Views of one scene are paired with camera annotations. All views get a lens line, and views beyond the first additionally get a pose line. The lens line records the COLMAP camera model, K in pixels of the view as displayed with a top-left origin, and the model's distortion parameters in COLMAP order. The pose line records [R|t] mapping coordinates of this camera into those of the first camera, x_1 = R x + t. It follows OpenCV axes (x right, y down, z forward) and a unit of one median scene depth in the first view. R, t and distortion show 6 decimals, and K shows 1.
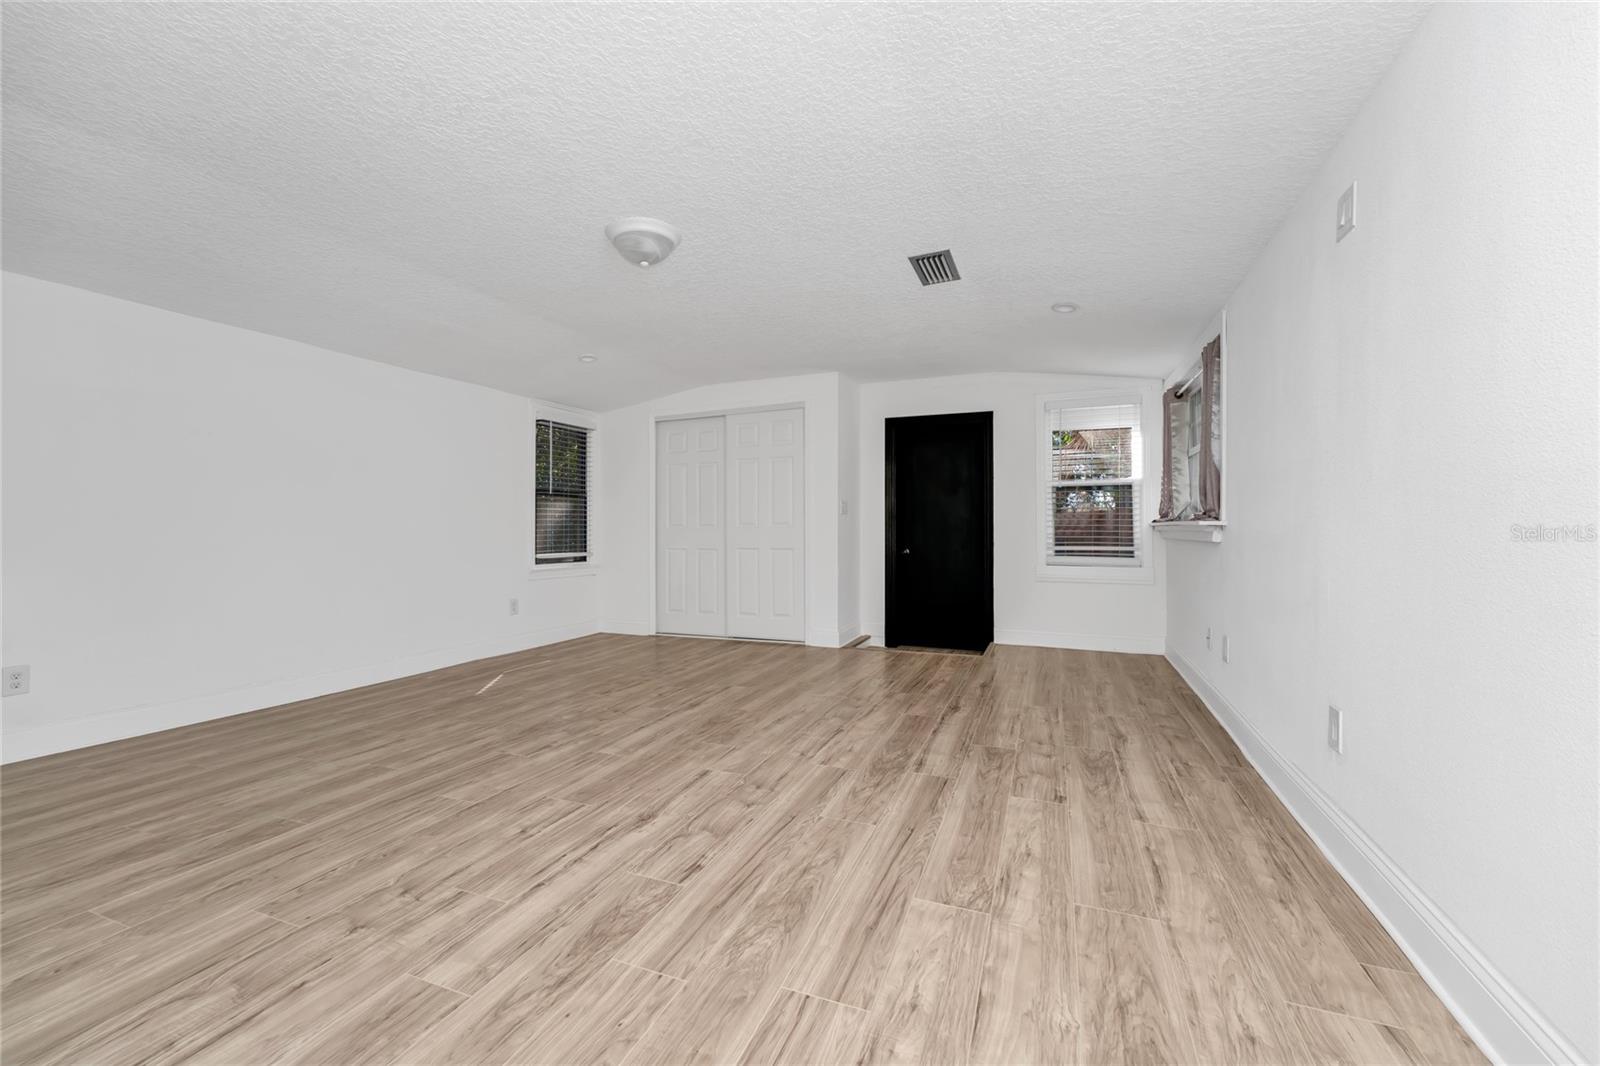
lens RADIAL K [[640.2, 0, 793.9], [0, 640.2, 538.8], [0, 0, 1]] dist [-0.001600, -0.000142]
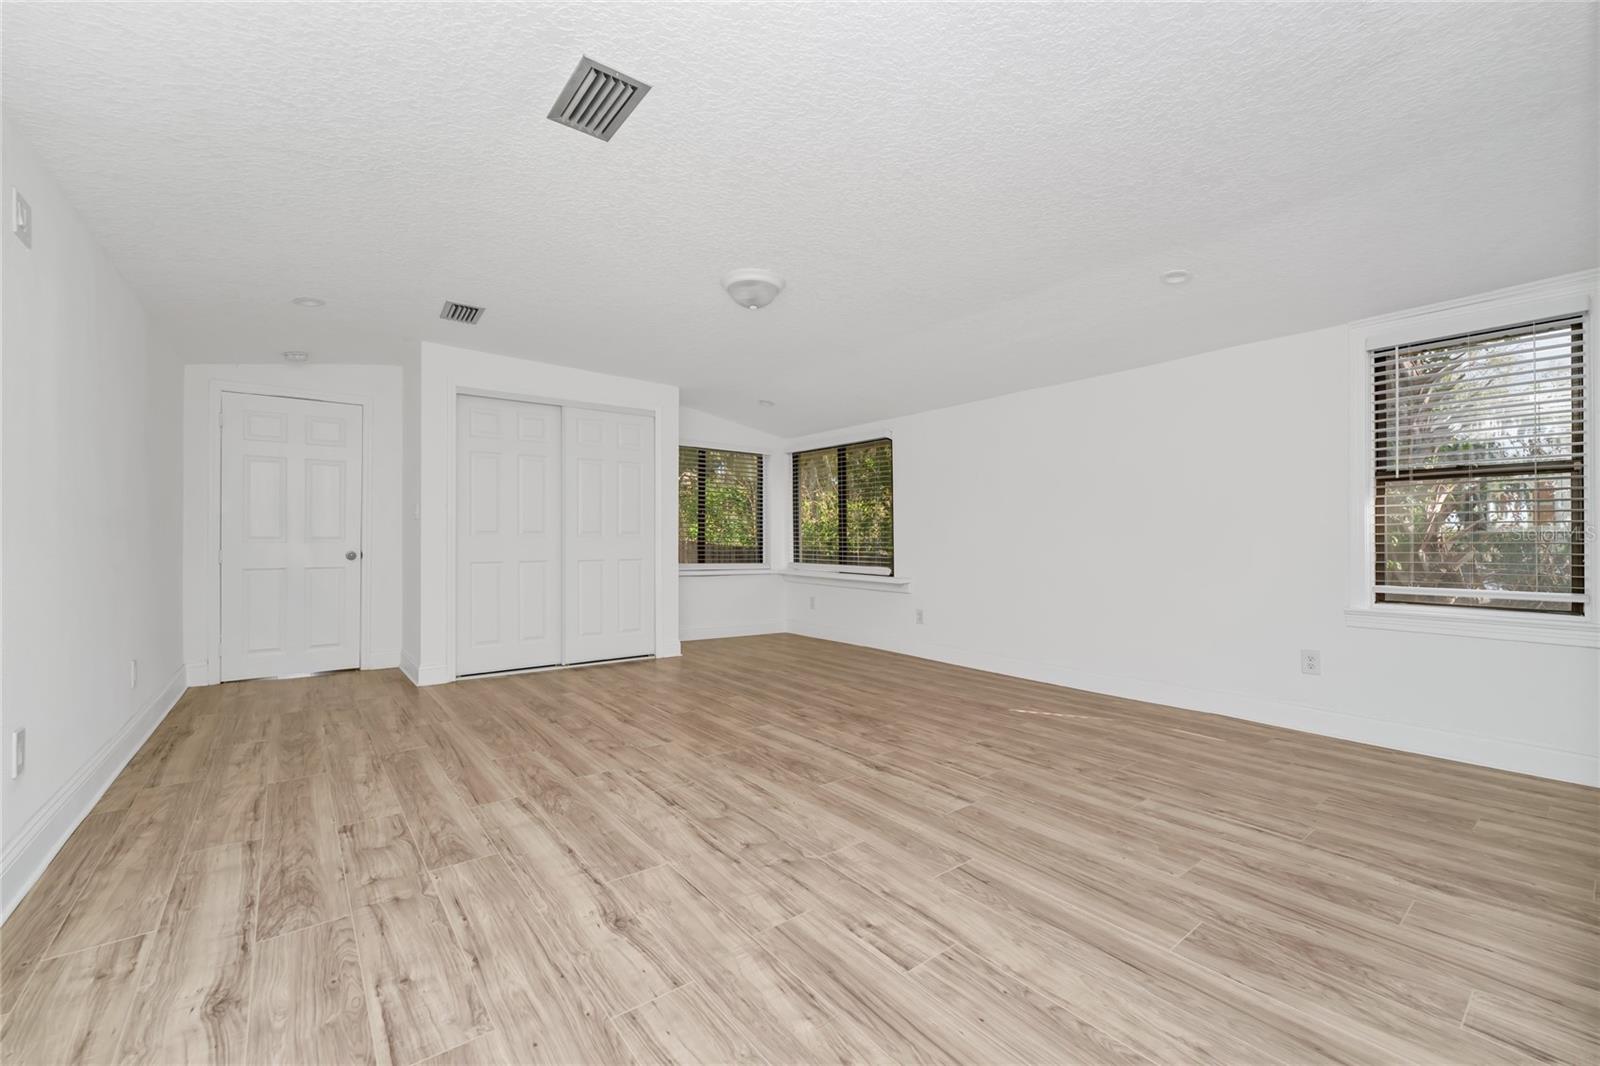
lens RADIAL K [[640.2, 0, 793.9], [0, 640.2, 538.8], [0, 0, 1]] dist [-0.001600, -0.000142]
pose [[-0.495980, -0.002113, -0.868332, 0.783265], [-0.013107, 0.999901, 0.005054, -0.031583], [0.868235, 0.013888, -0.495958, 1.755448]]
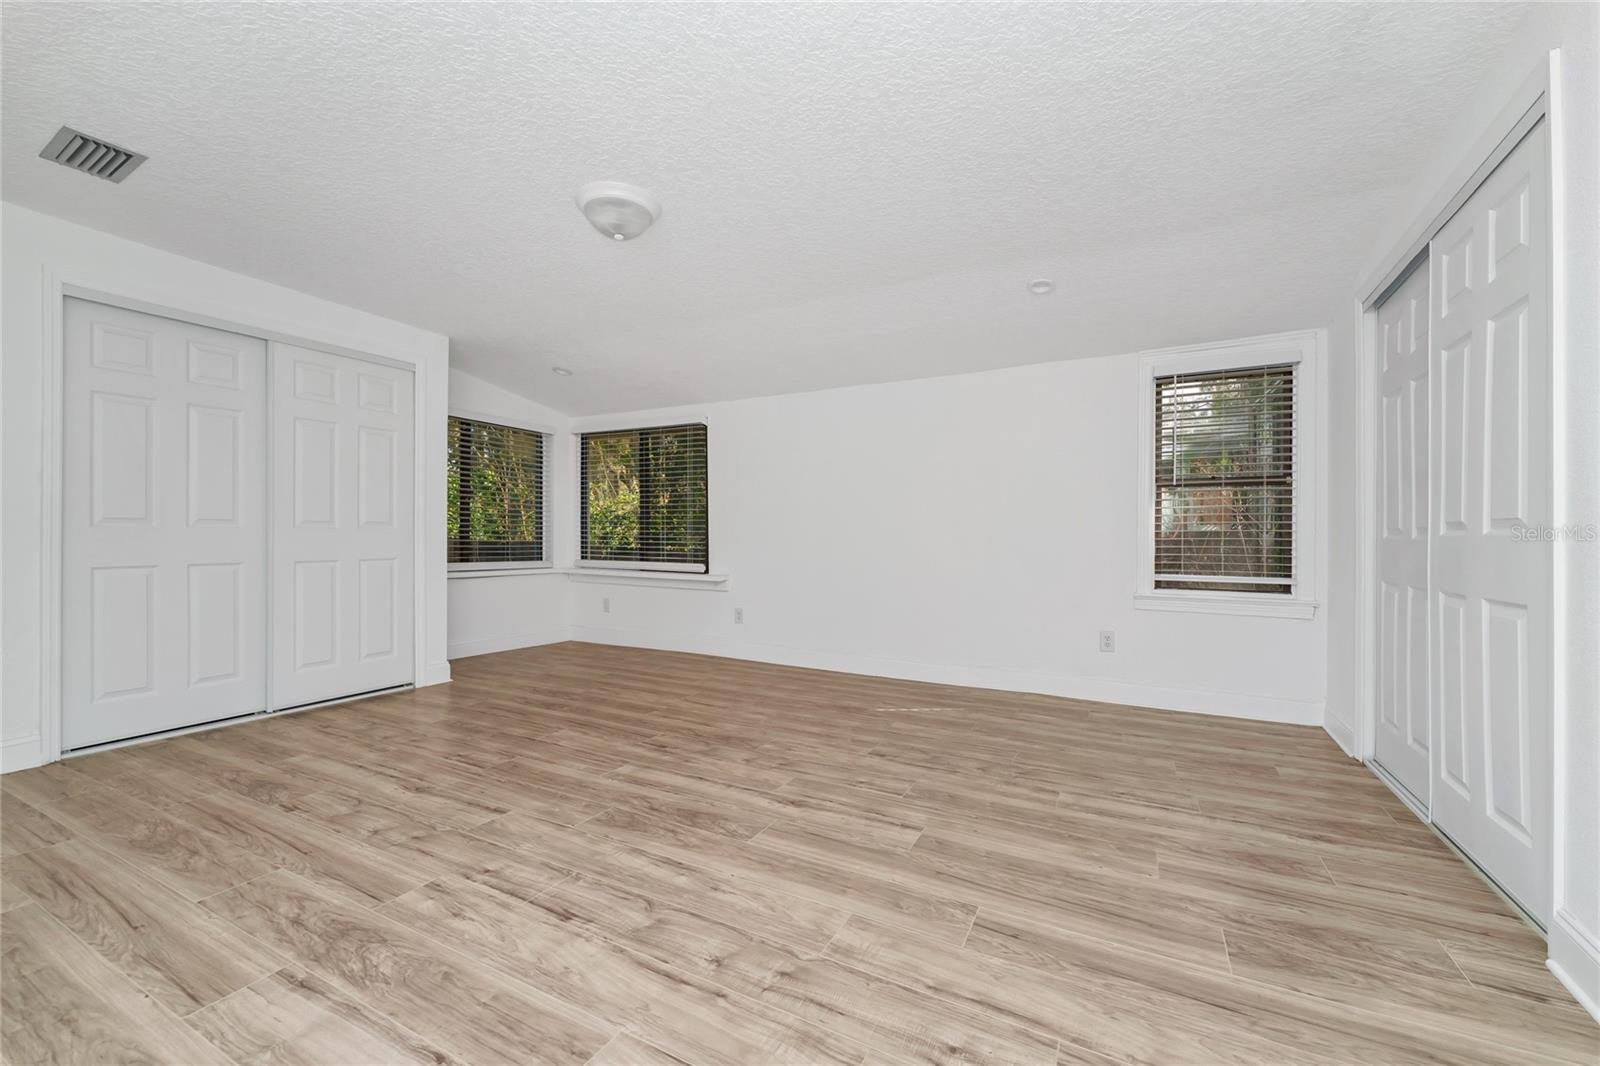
lens RADIAL K [[630.0, 0, 805.9], [0, 630.0, 535.2], [0, 0, 1]] dist [-0.001415, -0.000048]
pose [[-0.088352, 0.000084, -0.996089, 0.672725], [-0.018677, 0.999824, 0.001741, -0.027490], [0.995914, 0.018758, -0.088335, 1.442228]]
